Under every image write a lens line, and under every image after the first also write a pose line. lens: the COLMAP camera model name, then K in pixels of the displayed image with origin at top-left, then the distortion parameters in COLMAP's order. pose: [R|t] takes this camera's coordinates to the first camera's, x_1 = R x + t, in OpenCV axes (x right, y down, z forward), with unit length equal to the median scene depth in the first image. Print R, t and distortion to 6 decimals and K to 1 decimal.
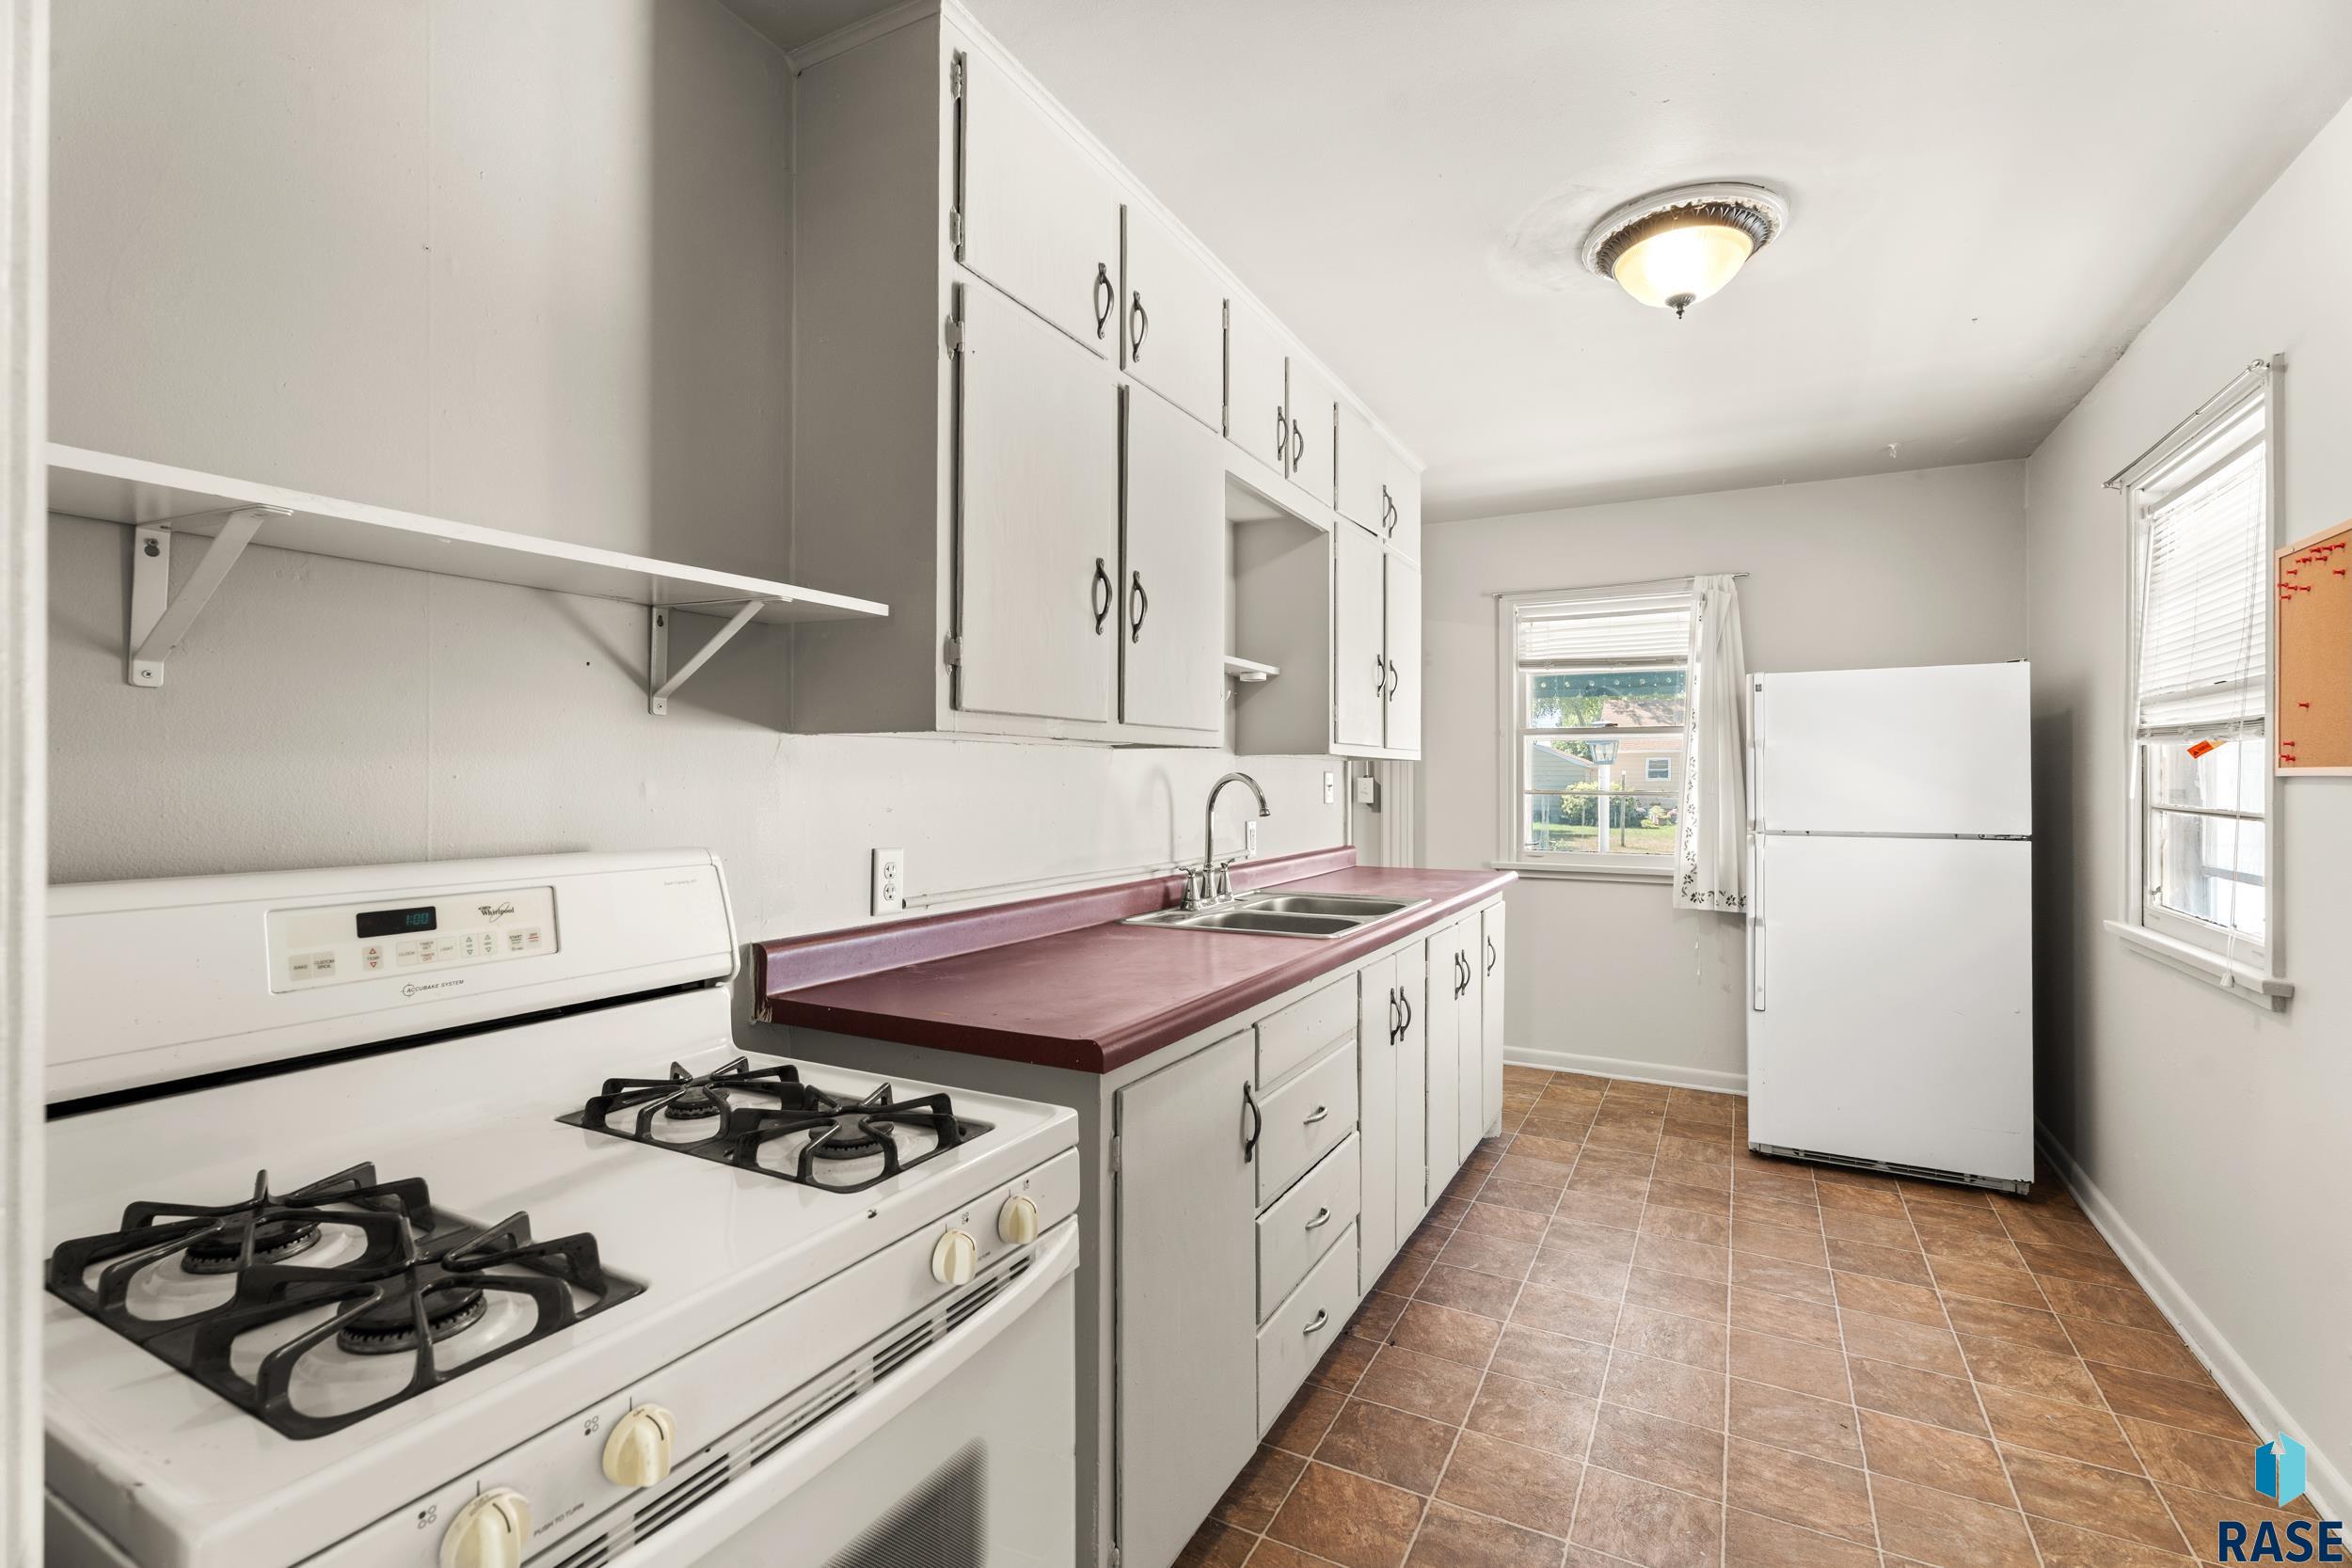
lens RADIAL K [[1043.6, 0, 1199.6], [0, 1043.6, 780.1], [0, 0, 1]] dist [0.002559, -0.000542]
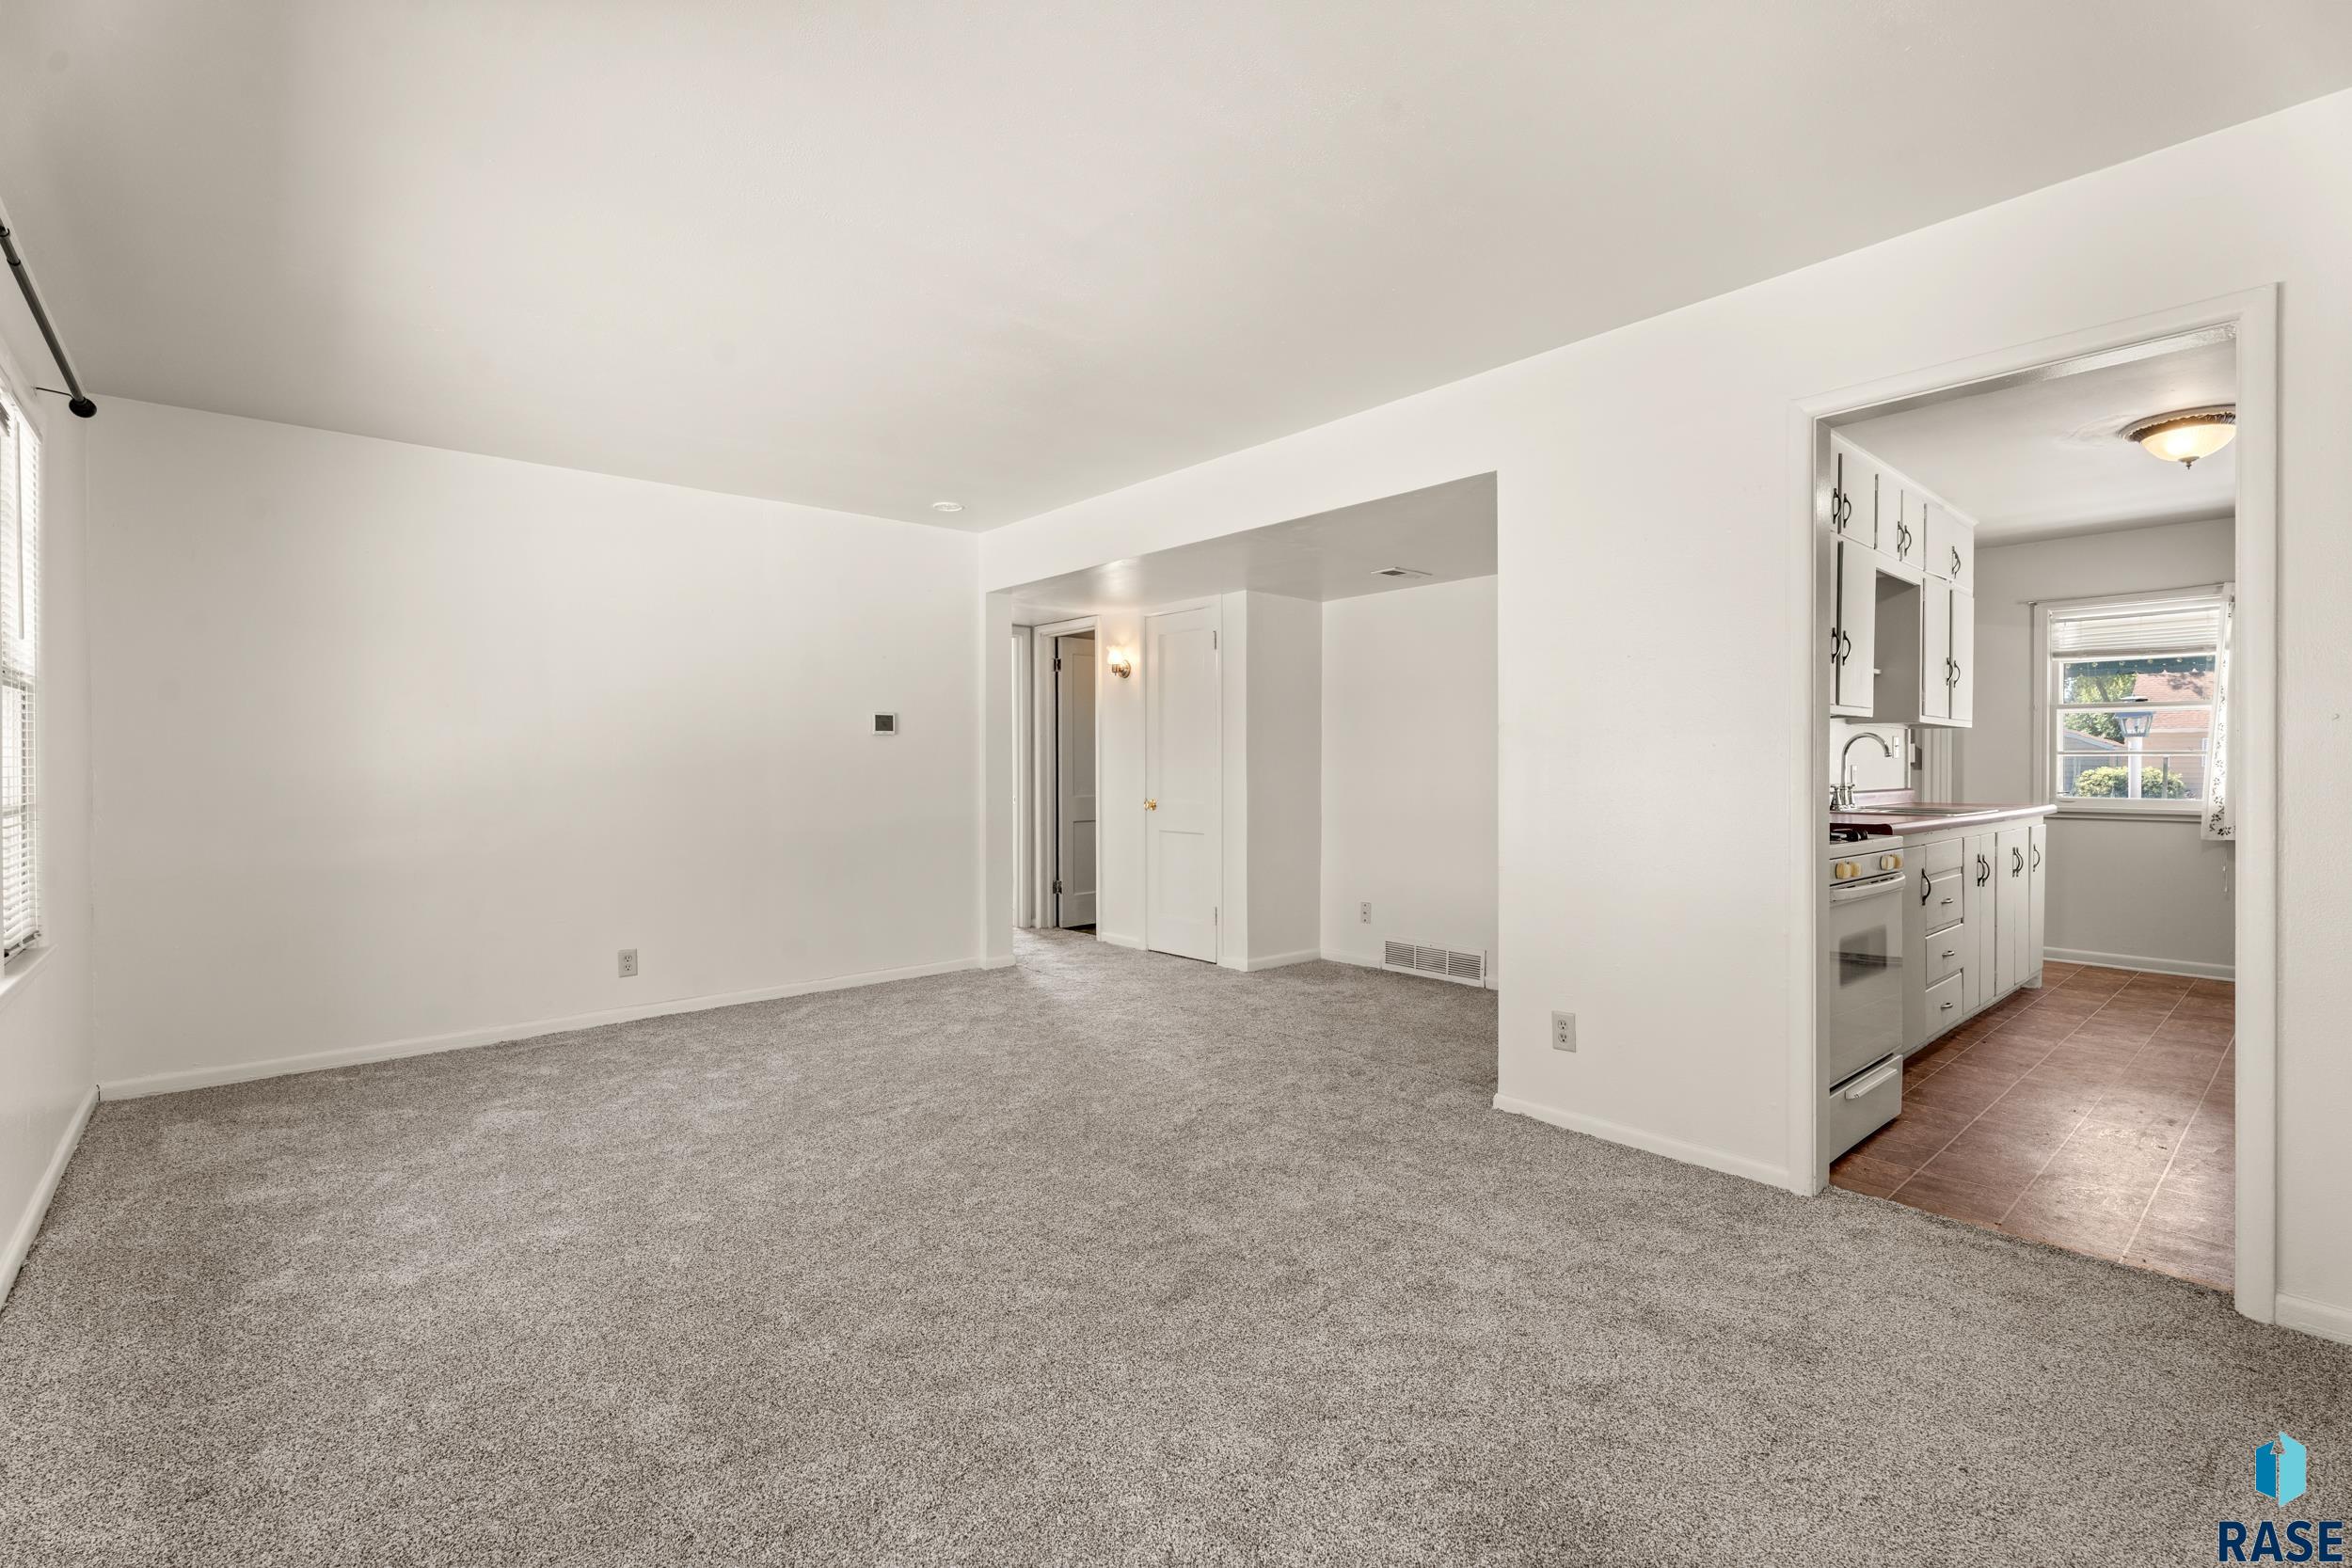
lens RADIAL K [[1043.6, 0, 1182.0], [0, 1043.6, 778.8], [0, 0, 1]] dist [0.002559, -0.000542]
pose [[0.931933, 0.003652, -0.362612, -0.293197], [-0.000454, 0.999960, 0.008904, 0.040979], [0.362630, -0.008134, 0.931898, -0.769017]]
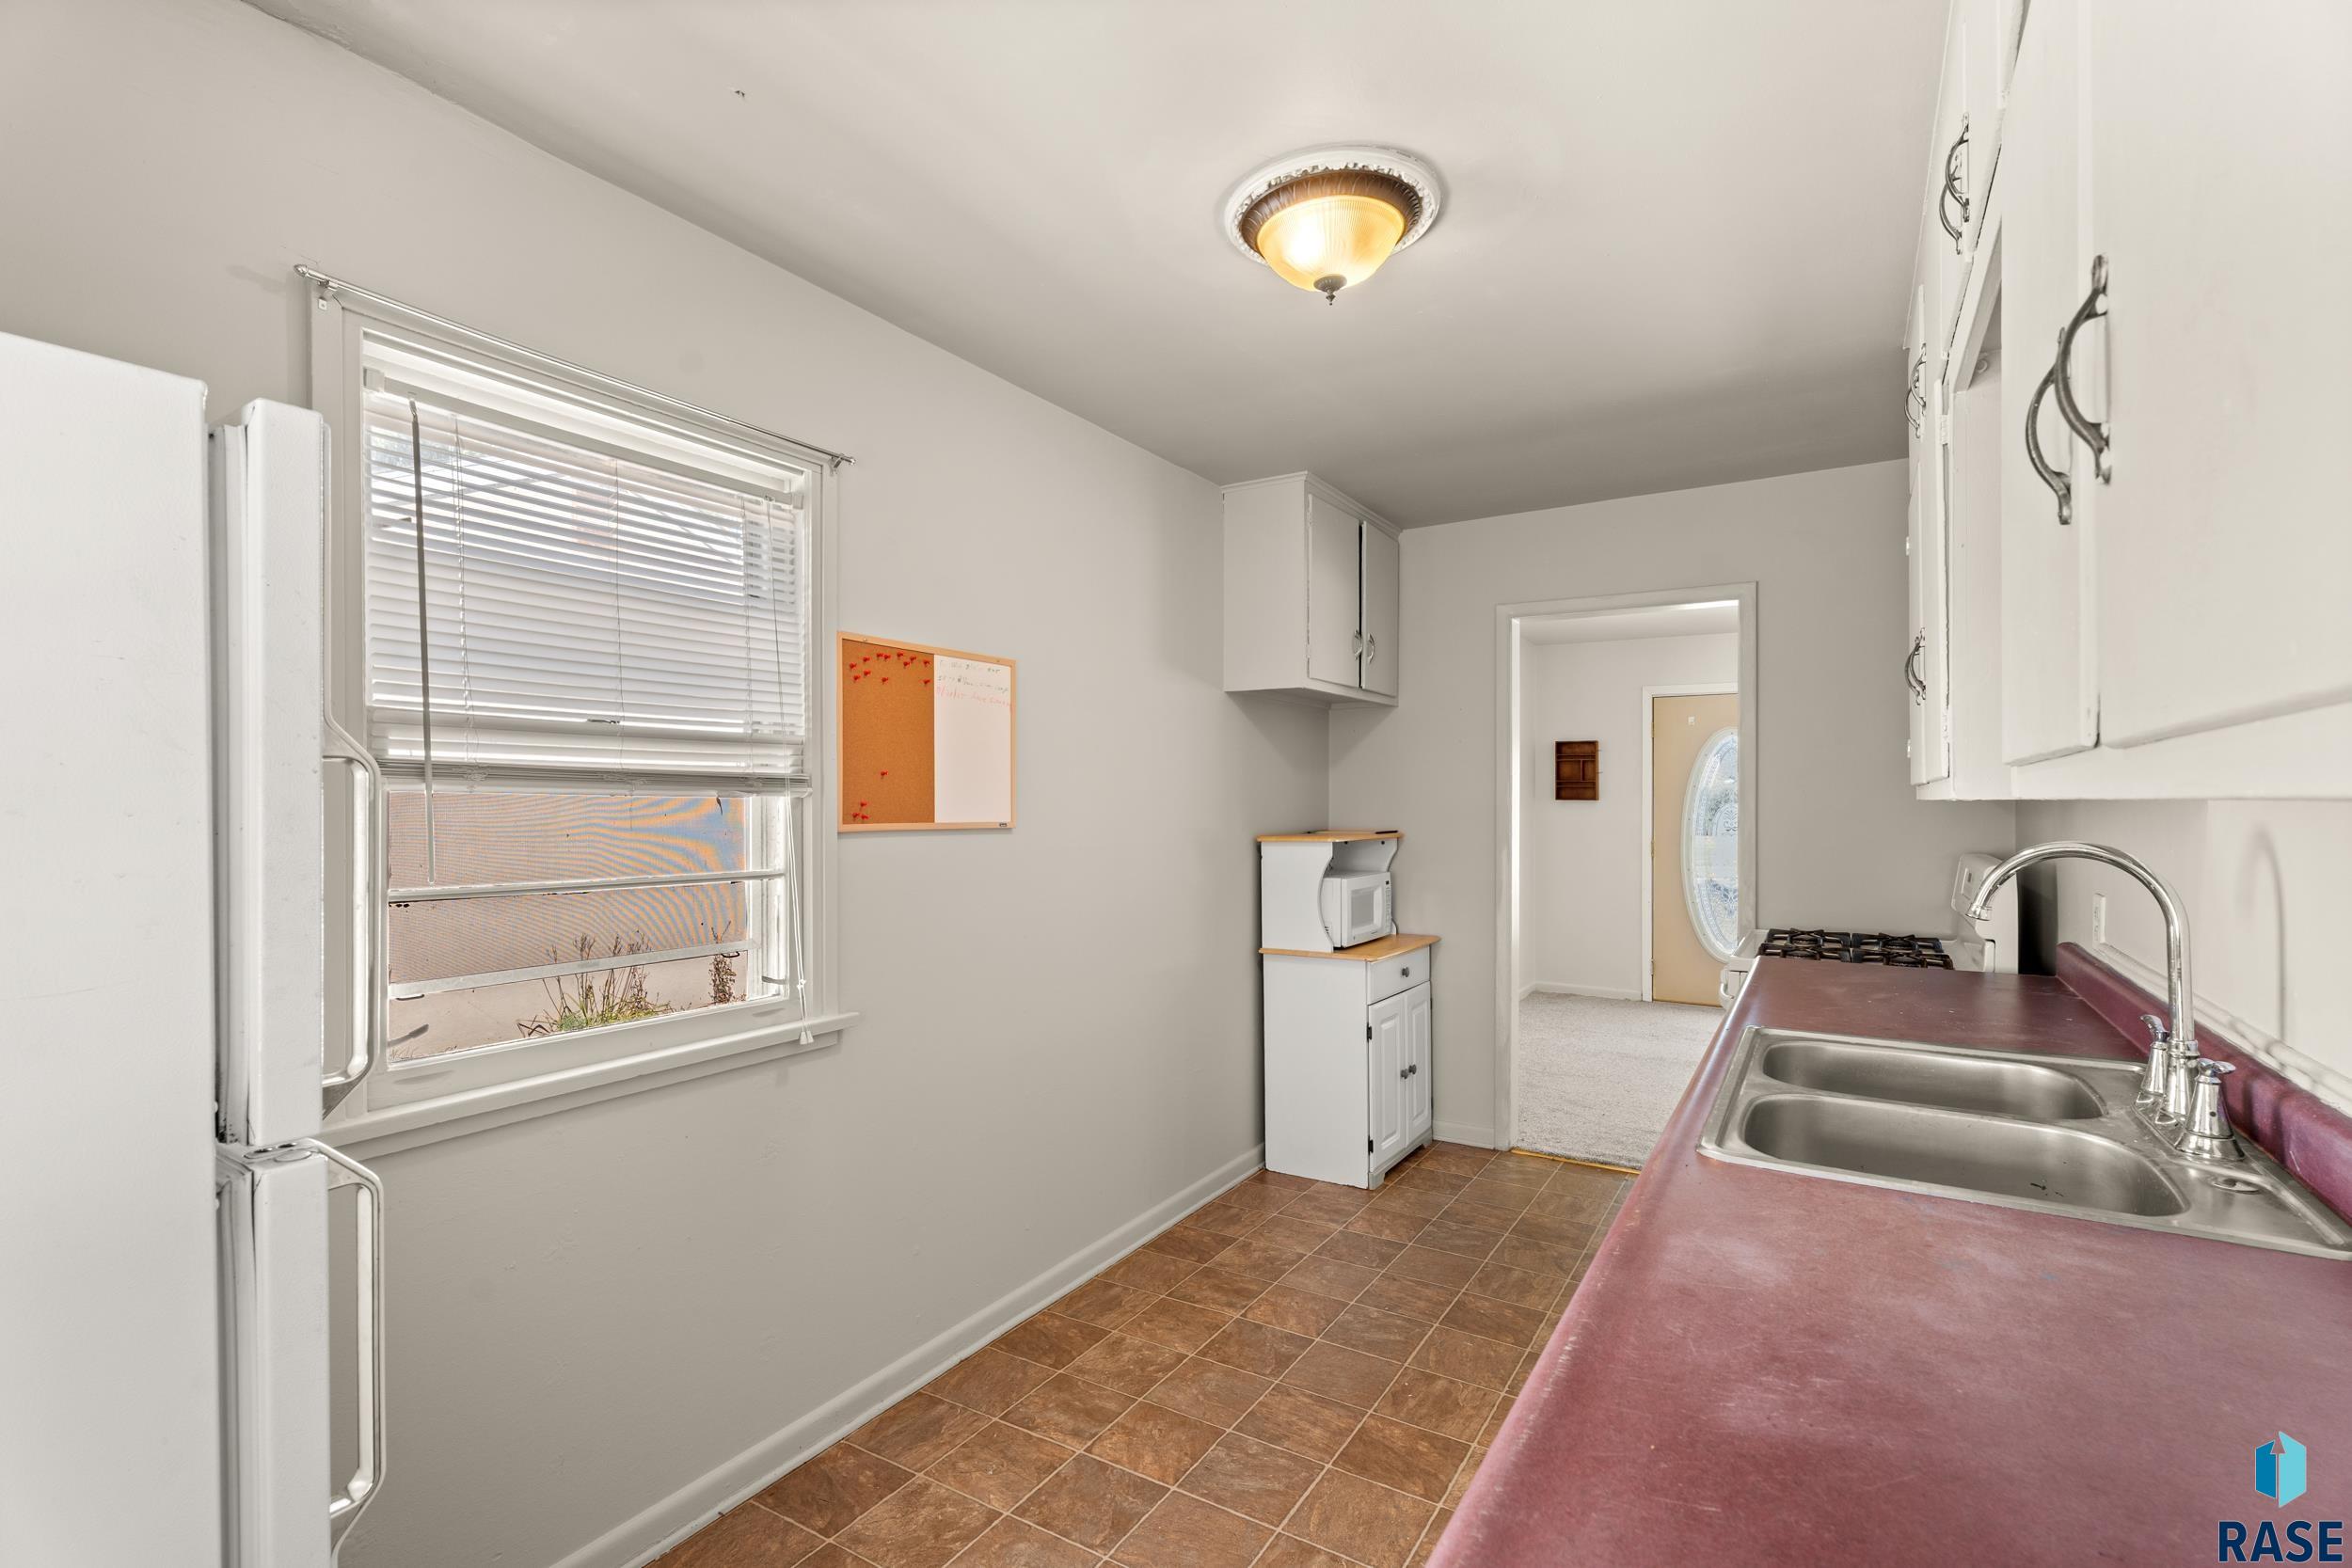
lens RADIAL K [[1043.6, 0, 1153.0], [0, 1043.6, 795.4], [0, 0, 1]] dist [0.002559, -0.000542]
pose [[-0.994883, 0.007687, 0.100741, 0.493325], [0.007221, 0.999961, -0.004985, -0.025503], [-0.100776, -0.004232, -0.994900, 1.496080]]
